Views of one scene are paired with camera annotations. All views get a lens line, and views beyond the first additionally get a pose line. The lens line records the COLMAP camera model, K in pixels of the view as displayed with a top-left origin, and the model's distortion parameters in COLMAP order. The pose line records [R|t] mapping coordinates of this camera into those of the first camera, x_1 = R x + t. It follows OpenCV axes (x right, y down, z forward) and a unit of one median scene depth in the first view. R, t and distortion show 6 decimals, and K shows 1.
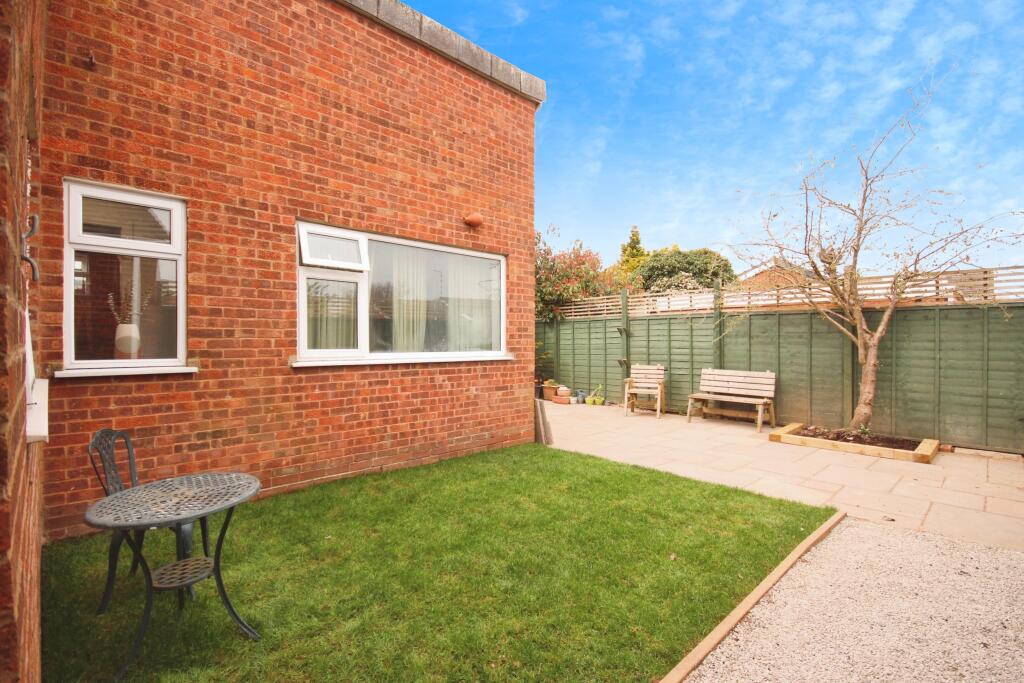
lens RADIAL K [[475.1, 0, 517.2], [0, 475.1, 341.0], [0, 0, 1]] dist [0.000596, 0.000165]
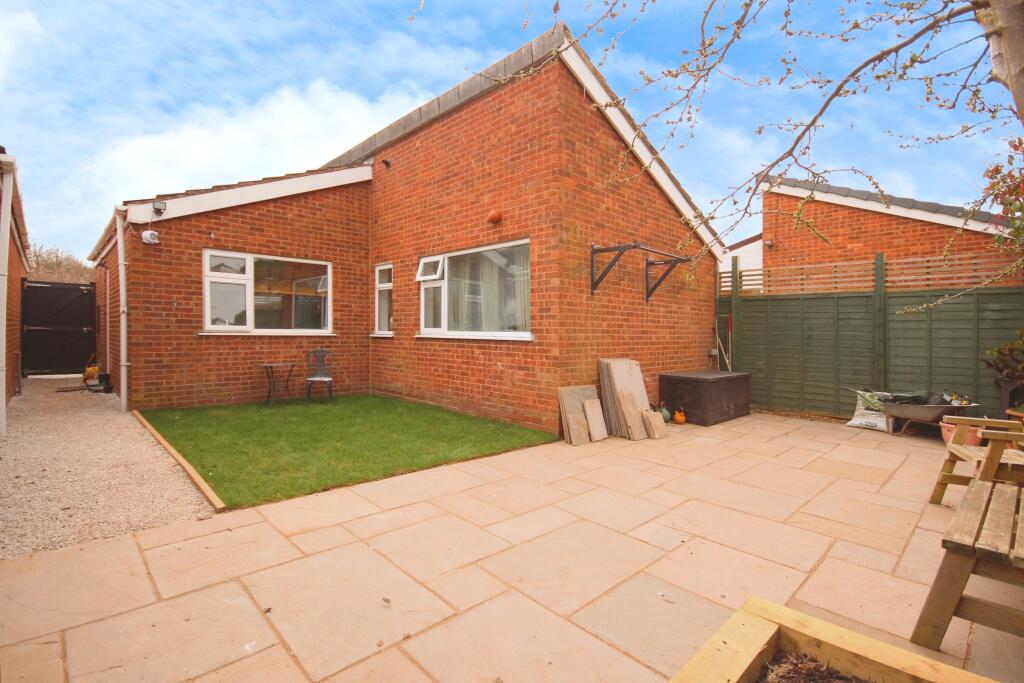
lens RADIAL K [[475.1, 0, 517.2], [0, 475.1, 341.0], [0, 0, 1]] dist [0.000596, 0.000165]
pose [[0.001313, 0.015654, -0.999877, 1.099471], [-0.014075, 0.999779, 0.015634, 0.027195], [0.999900, 0.014053, 0.001533, 1.093266]]
